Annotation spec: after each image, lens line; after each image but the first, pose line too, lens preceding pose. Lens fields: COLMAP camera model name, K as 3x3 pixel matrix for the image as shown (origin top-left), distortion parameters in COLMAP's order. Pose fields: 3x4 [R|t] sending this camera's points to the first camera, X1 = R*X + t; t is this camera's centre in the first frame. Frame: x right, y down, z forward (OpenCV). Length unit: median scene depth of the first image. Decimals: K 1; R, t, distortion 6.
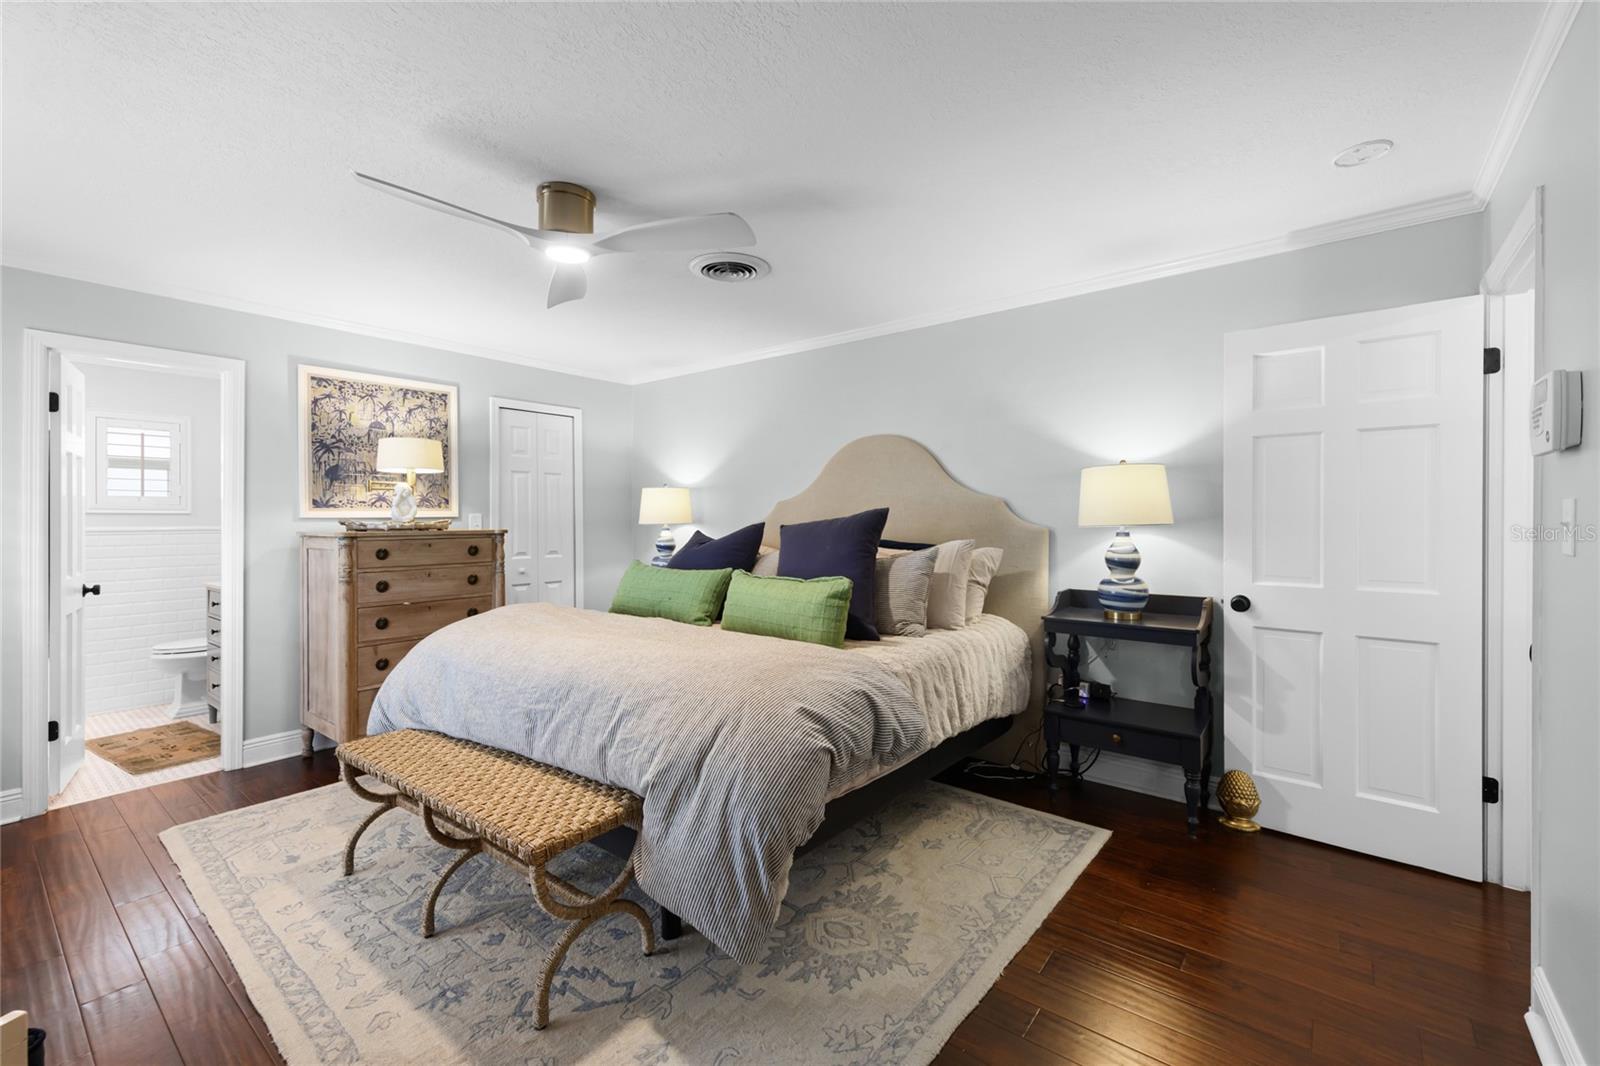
lens RADIAL K [[675.7, 0, 805.4], [0, 675.7, 514.3], [0, 0, 1]] dist [0.000963, 0.000087]
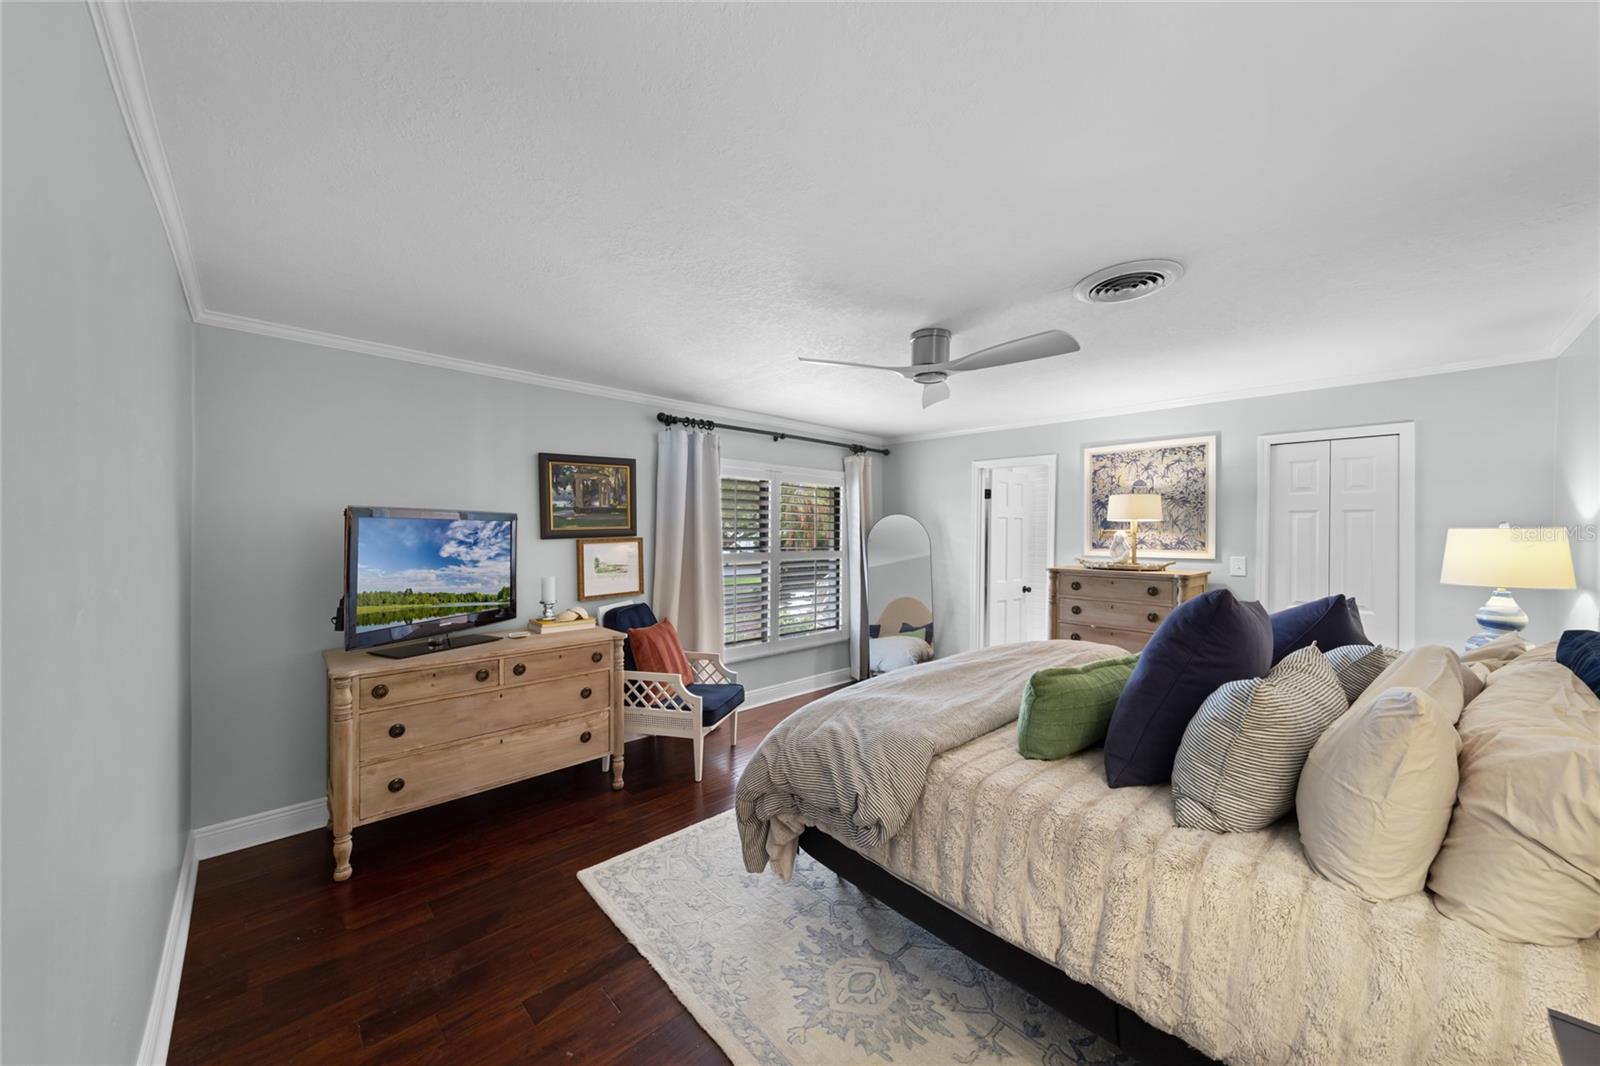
lens RADIAL K [[570.5, 0, 807.8], [0, 570.5, 521.8], [0, 0, 1]] dist [0.002222, -0.000503]
pose [[-0.139949, -0.014419, -0.990054, 0.742370], [-0.001054, 0.999896, -0.014414, -0.066948], [0.990158, -0.000973, -0.139950, 0.817202]]
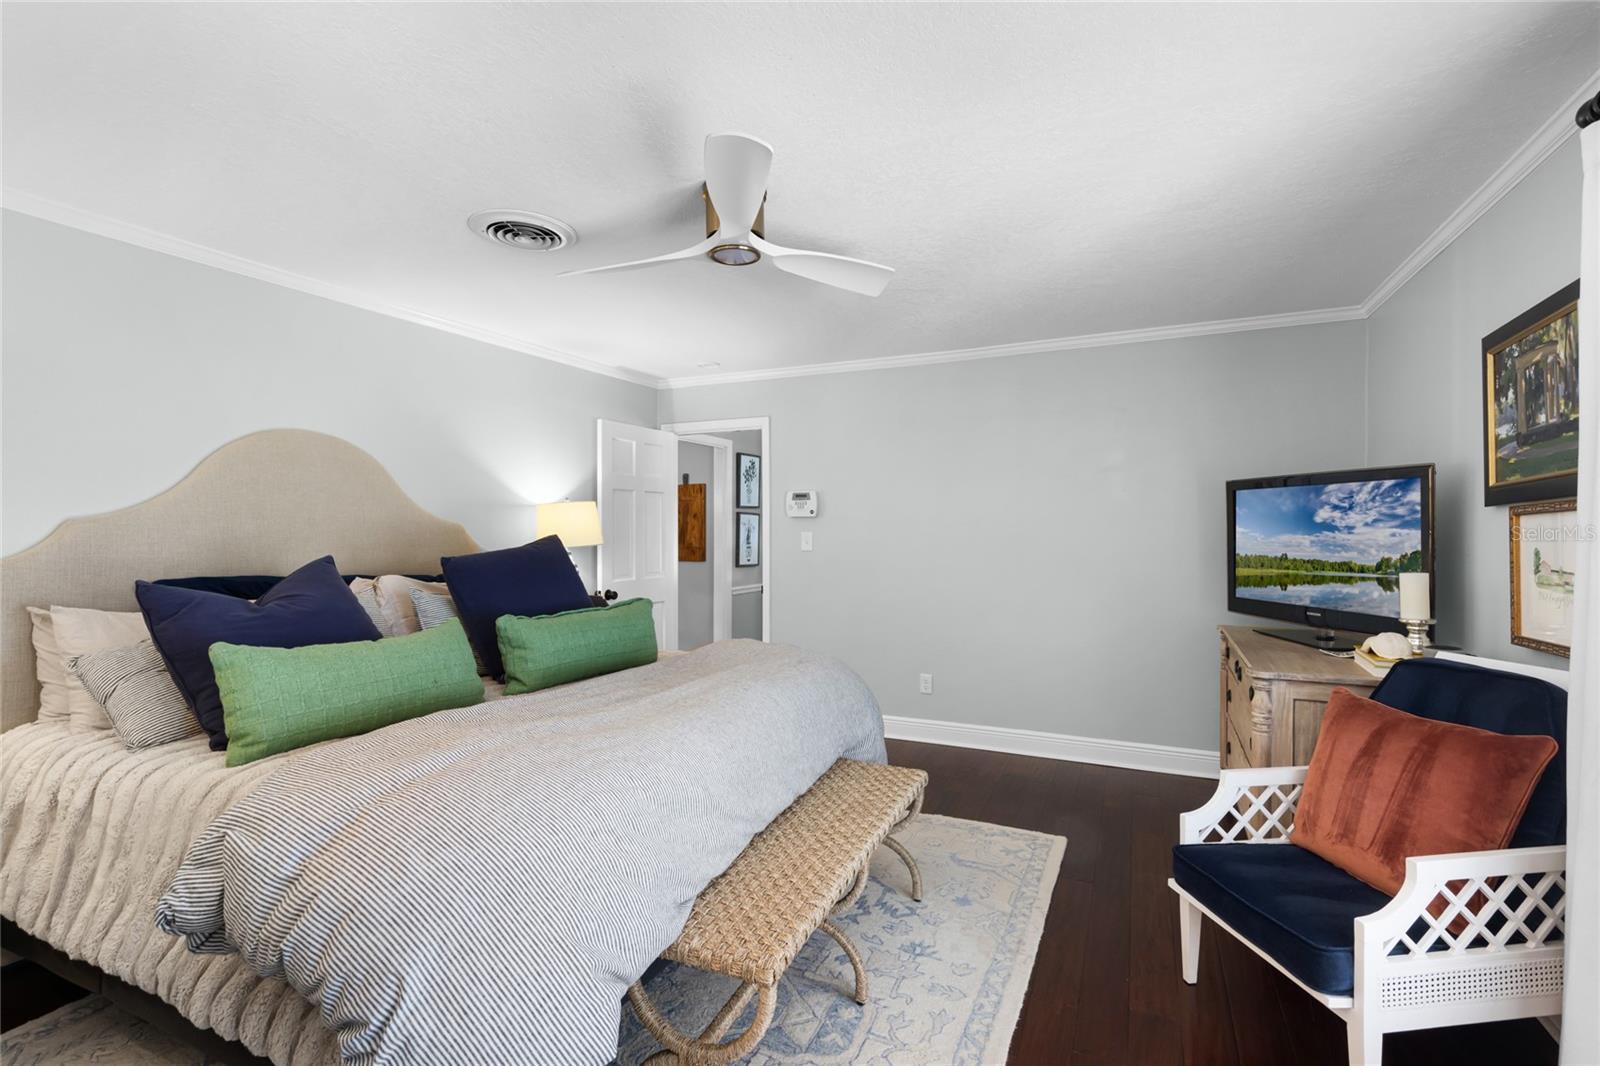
lens RADIAL K [[728.9, 0, 799.5], [0, 728.9, 532.5], [0, 0, 1]] dist [0.001257, 0.000280]
pose [[-0.227583, -0.004708, 0.973747, -1.172719], [0.004250, 0.999974, 0.005828, -0.021520], [-0.973749, 0.005464, -0.227557, 1.014995]]
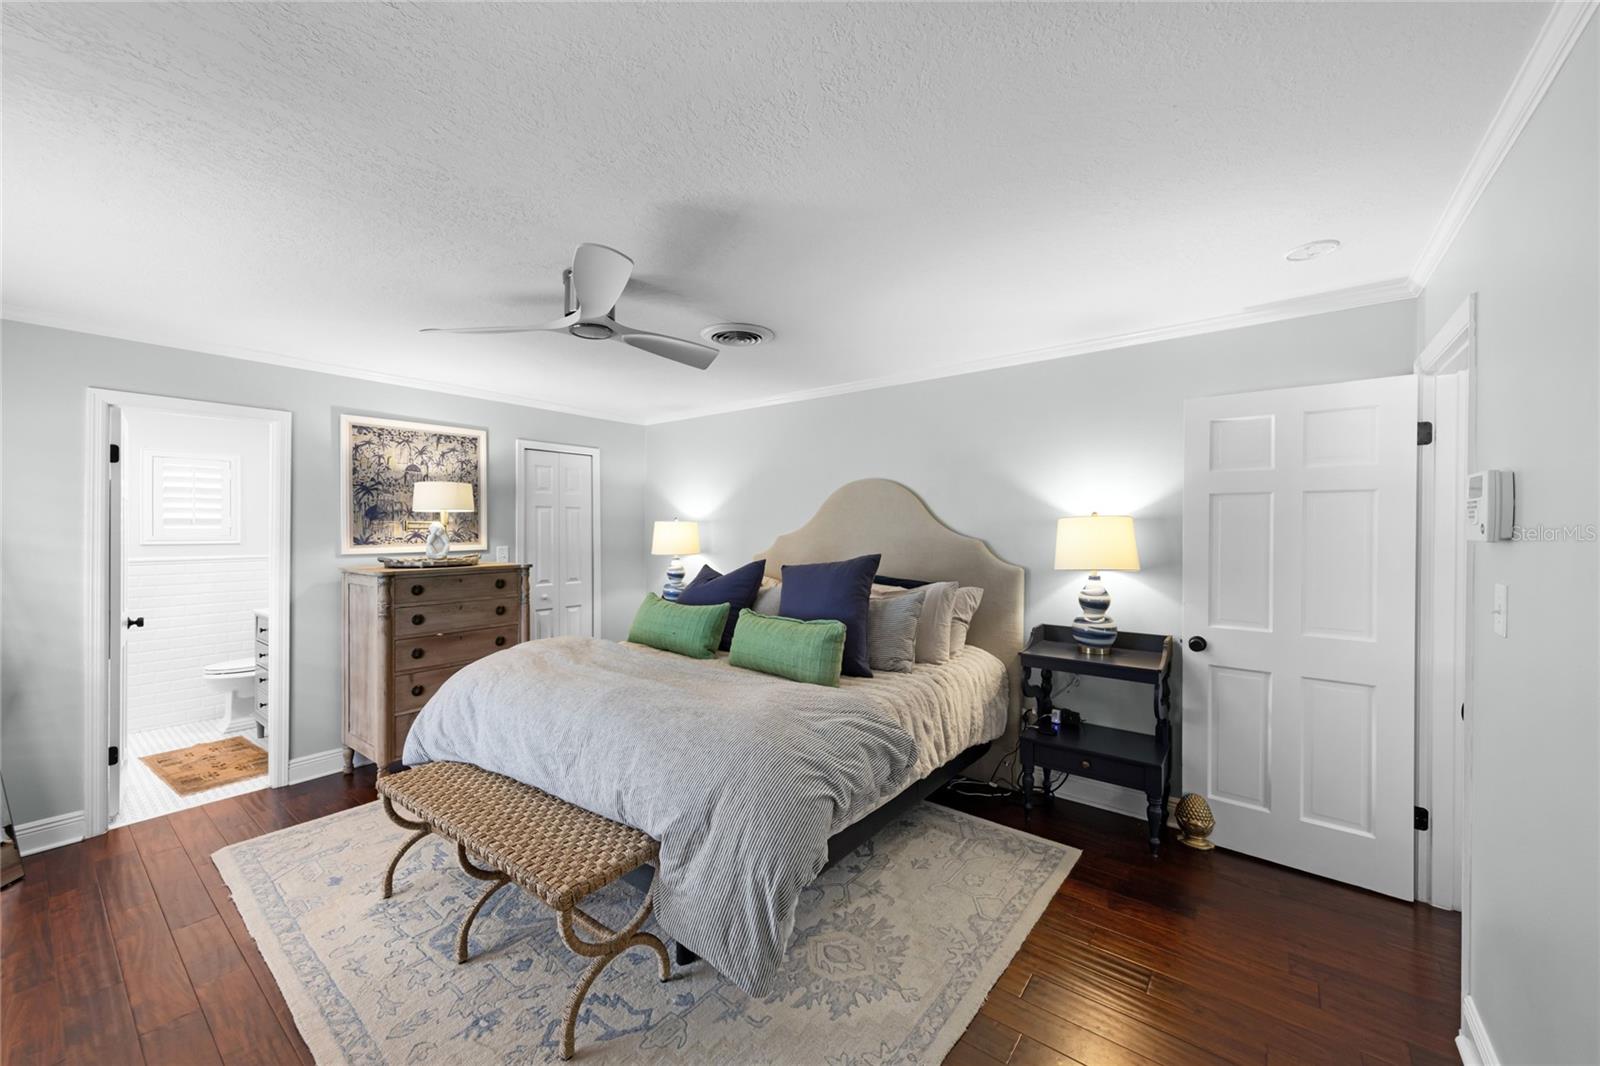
lens RADIAL K [[609.0, 0, 806.0], [0, 609.0, 524.9], [0, 0, 1]] dist [0.000570, 0.000033]
pose [[0.999916, 0.004049, 0.012308, -0.013188], [-0.004075, 0.999990, 0.002031, -0.066804], [-0.012300, -0.002081, 0.999922, 0.008424]]
